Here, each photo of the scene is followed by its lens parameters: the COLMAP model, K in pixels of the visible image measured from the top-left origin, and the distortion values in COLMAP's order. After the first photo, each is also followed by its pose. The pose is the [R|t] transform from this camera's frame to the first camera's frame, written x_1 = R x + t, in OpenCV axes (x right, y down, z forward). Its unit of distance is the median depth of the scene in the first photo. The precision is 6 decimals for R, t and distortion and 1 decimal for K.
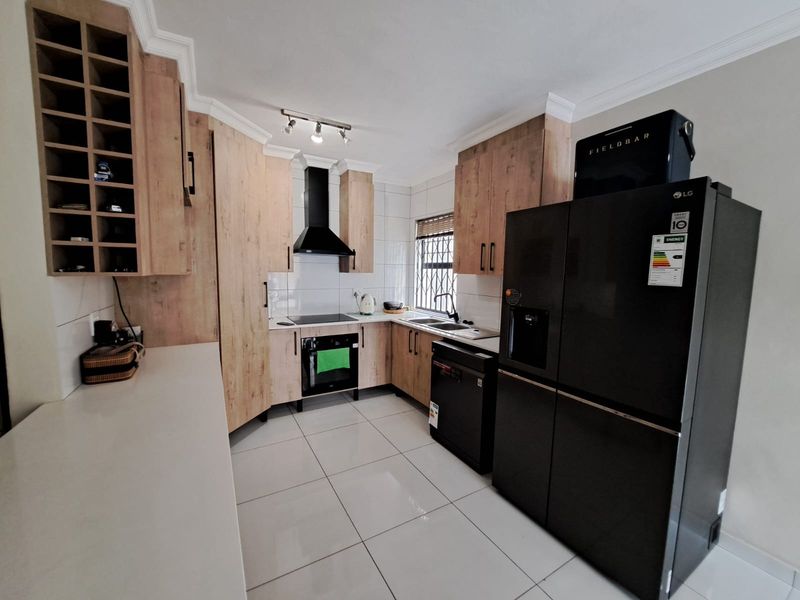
lens RADIAL K [[320.0, 0, 395.3], [0, 320.0, 296.4], [0, 0, 1]] dist [-0.009175, 0.000490]
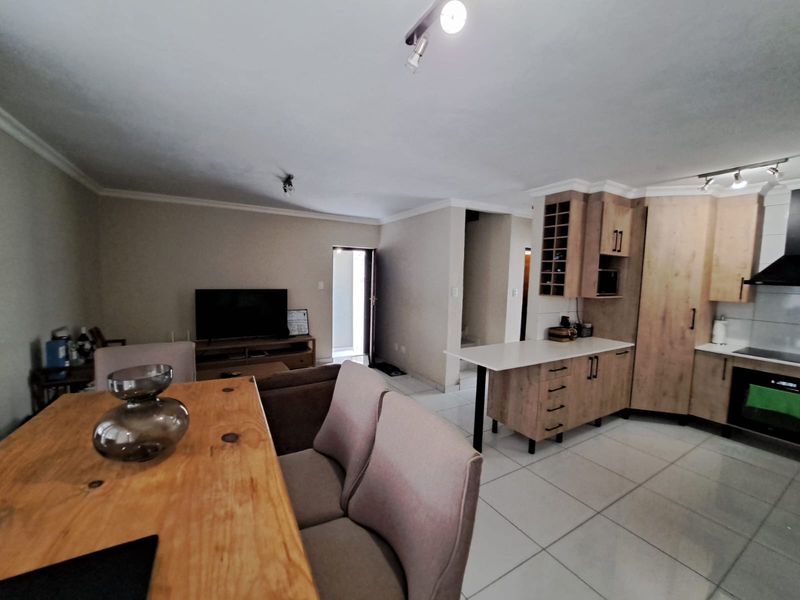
lens RADIAL K [[320.0, 0, 398.2], [0, 320.0, 298.5], [0, 0, 1]] dist [-0.009175, 0.000490]
pose [[0.025623, 0.066652, -0.997447, 1.299939], [-0.111227, 0.991770, 0.063415, -0.059085], [0.993465, 0.109318, 0.032825, -0.261420]]
